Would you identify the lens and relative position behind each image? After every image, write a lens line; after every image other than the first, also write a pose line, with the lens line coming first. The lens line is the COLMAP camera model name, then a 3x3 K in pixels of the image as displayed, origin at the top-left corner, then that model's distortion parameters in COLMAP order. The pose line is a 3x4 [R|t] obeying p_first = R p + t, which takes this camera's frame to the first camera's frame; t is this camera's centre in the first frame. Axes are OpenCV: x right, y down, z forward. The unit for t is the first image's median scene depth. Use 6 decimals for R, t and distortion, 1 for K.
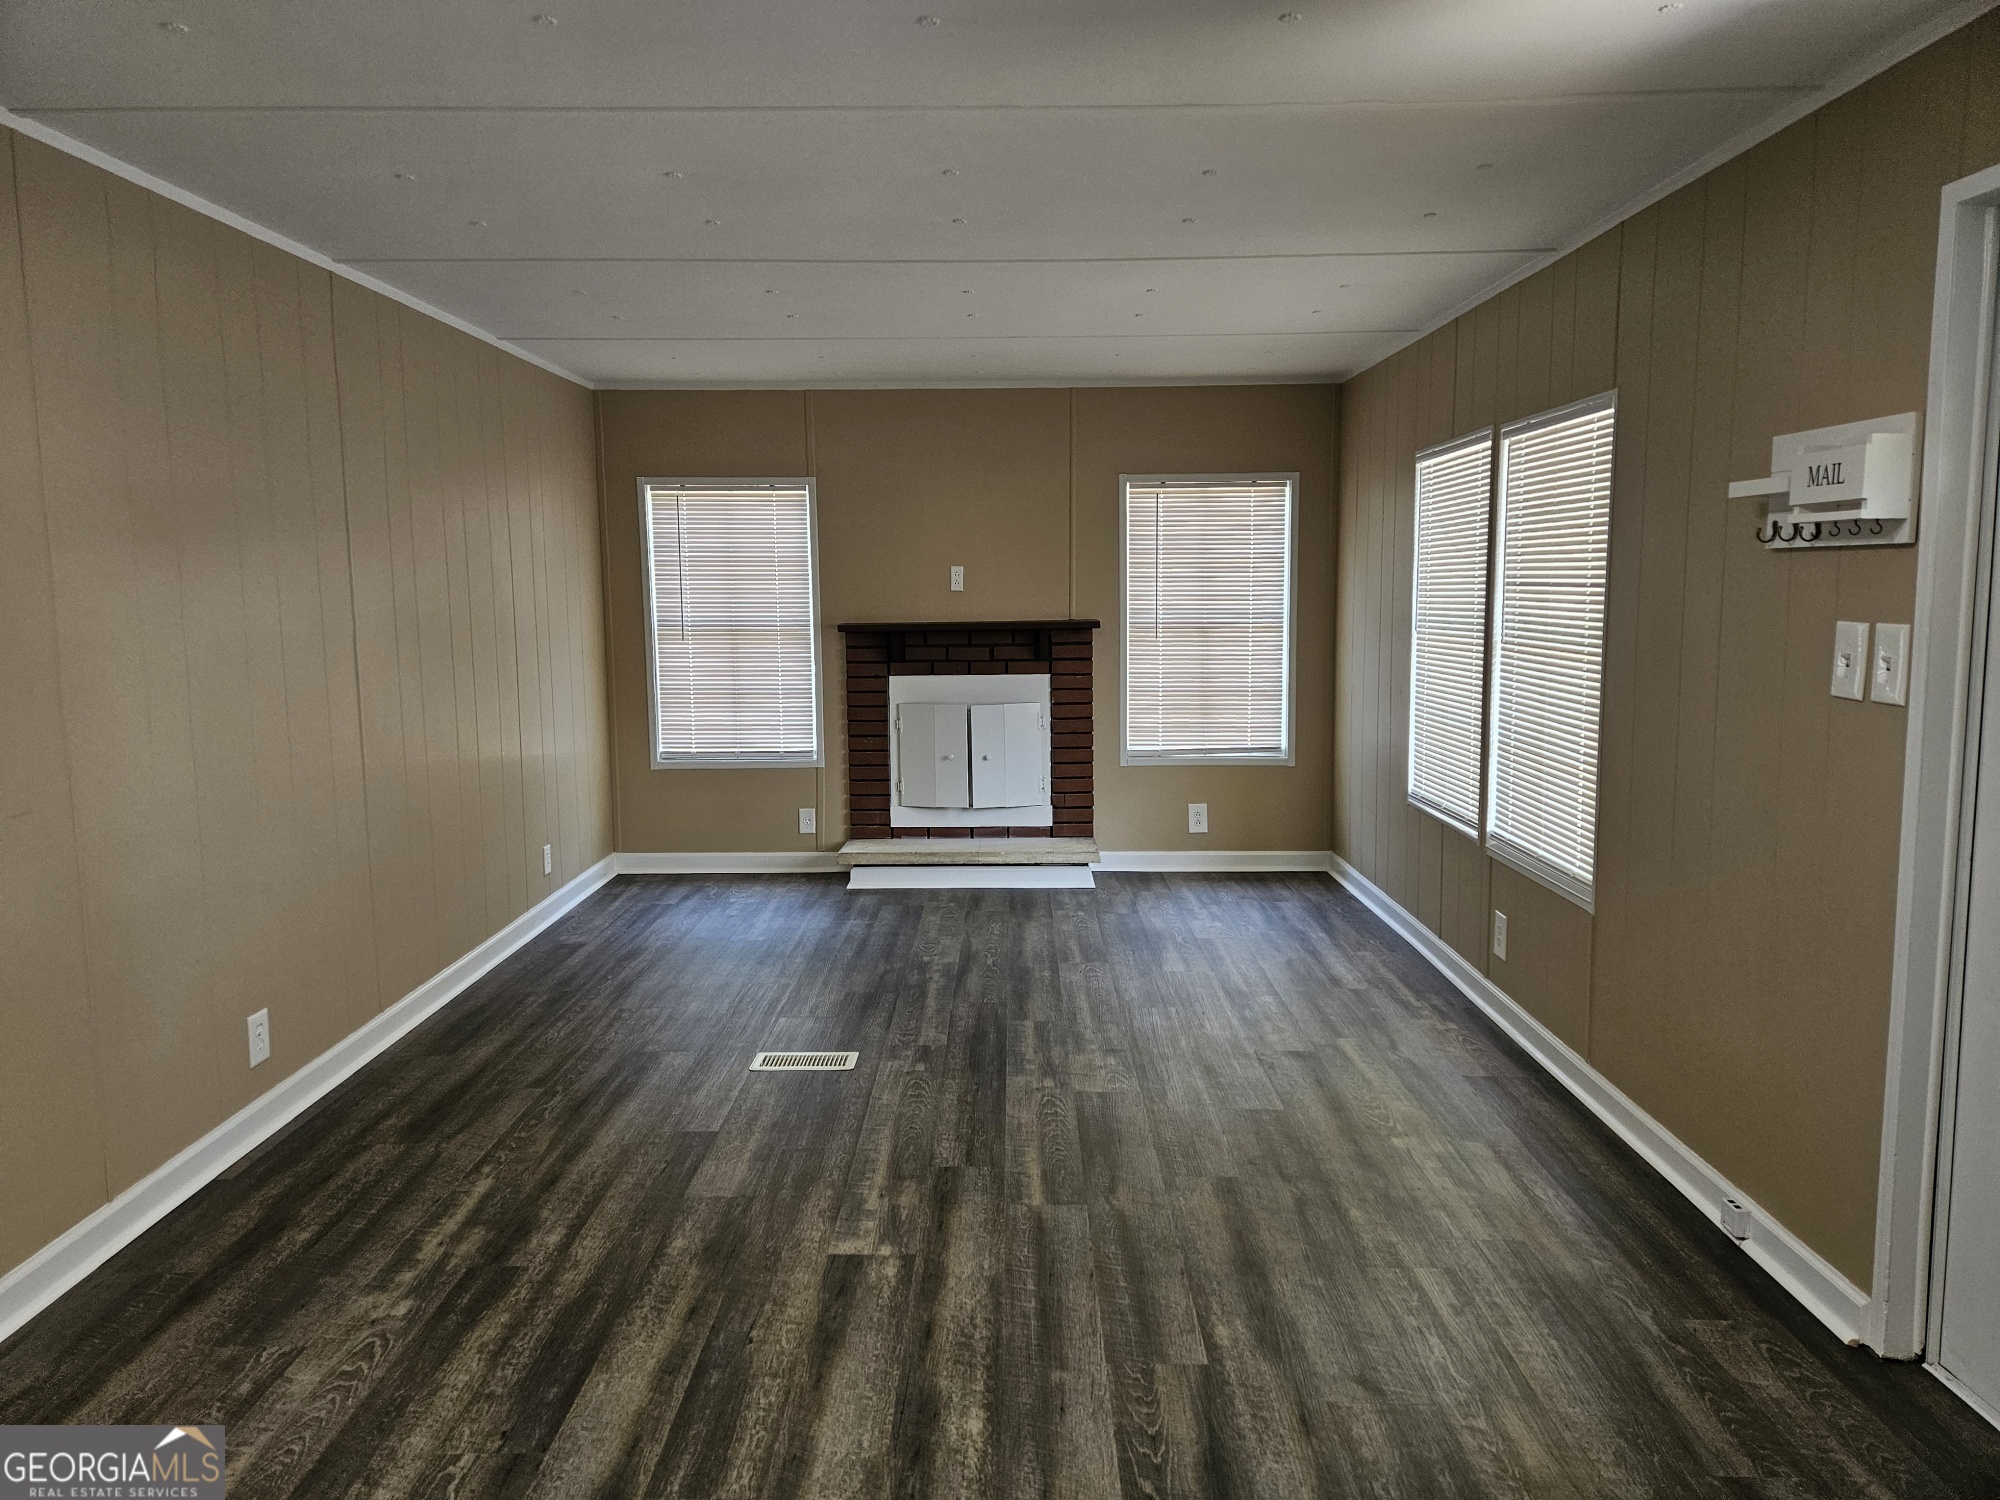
lens RADIAL K [[1349.5, 0, 987.0], [0, 1349.5, 736.2], [0, 0, 1]] dist [0.054855, -0.027133]
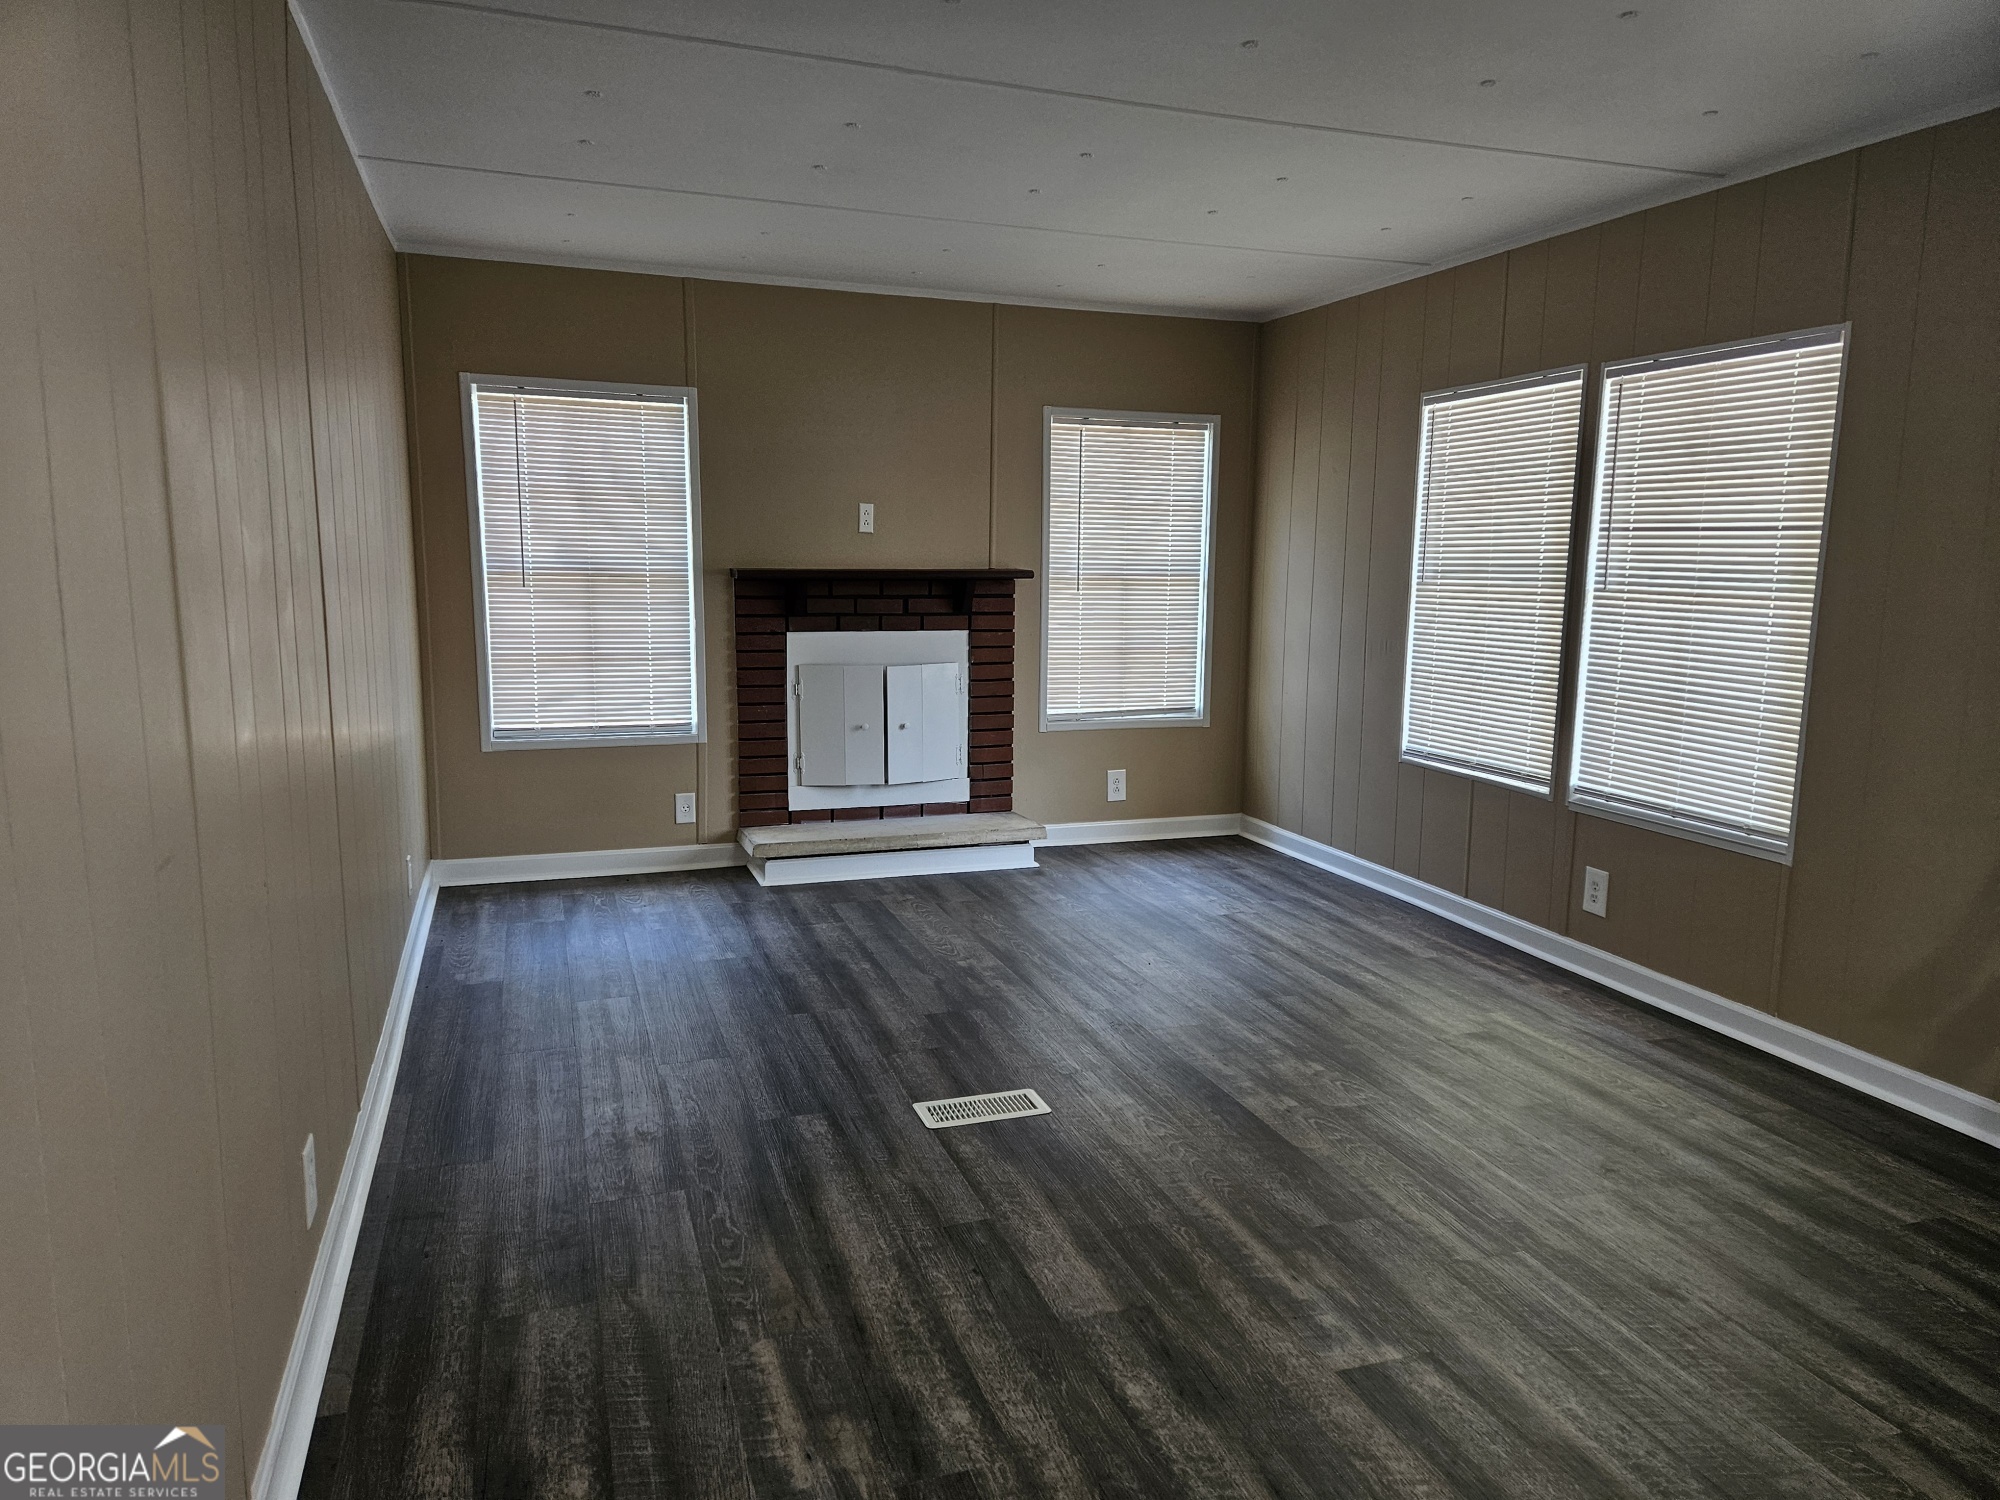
lens RADIAL K [[1349.5, 0, 998.2], [0, 1349.5, 755.7], [0, 0, 1]] dist [0.054855, -0.027133]
pose [[0.936615, -0.032959, 0.348806, -0.251656], [0.019432, 0.998920, 0.042210, -0.000609], [-0.349820, -0.032756, 0.936244, 0.163097]]
